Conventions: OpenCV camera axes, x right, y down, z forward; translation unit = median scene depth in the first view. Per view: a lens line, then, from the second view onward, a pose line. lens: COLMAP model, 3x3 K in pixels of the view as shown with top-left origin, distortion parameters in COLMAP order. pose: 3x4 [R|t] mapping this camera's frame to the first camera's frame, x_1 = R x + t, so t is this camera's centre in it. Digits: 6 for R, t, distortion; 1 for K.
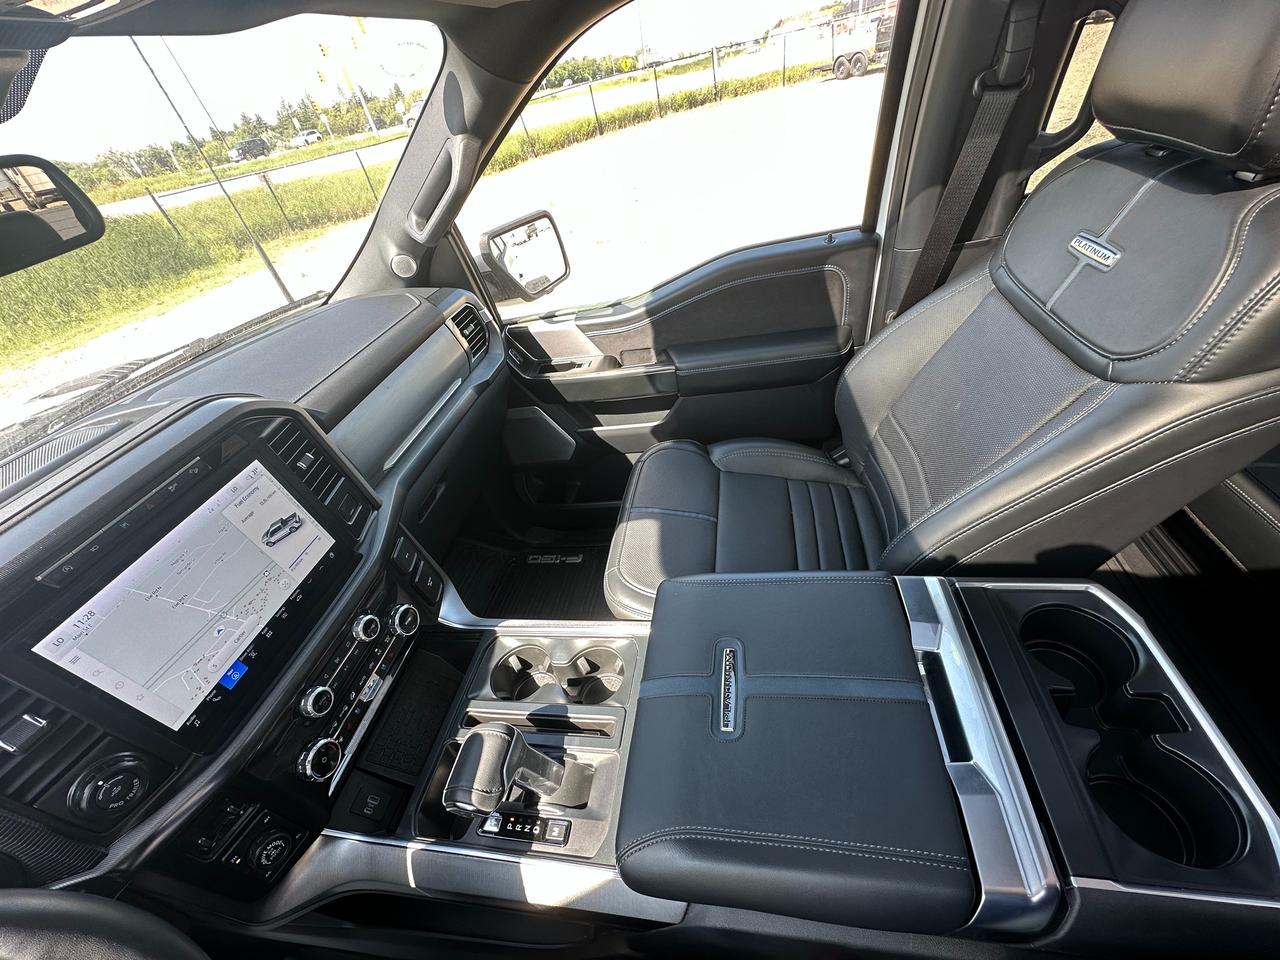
lens RADIAL K [[508.7, 0, 640.0], [0, 508.7, 480.0], [0, 0, 1]] dist [0.001425, 0.000243]
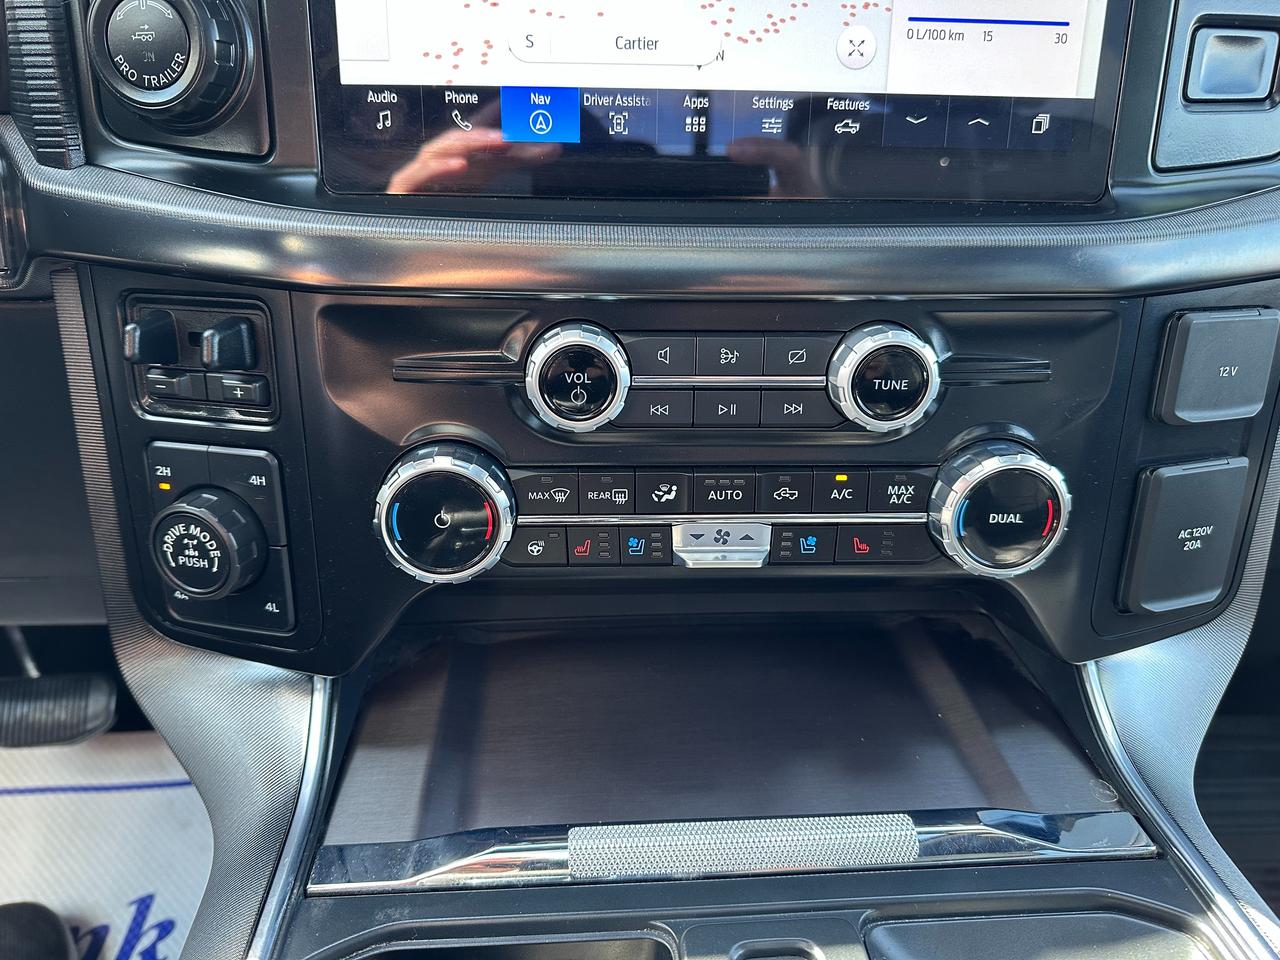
lens RADIAL K [[921.6, 0, 640.0], [0, 921.6, 480.0], [0, 0, 1]] dist [0.033116, -0.049620]
pose [[0.224623, 0.590738, -0.774967, -0.187490], [-0.657335, 0.678948, 0.327017, 0.261156], [0.719343, 0.435957, 0.540820, 0.706285]]
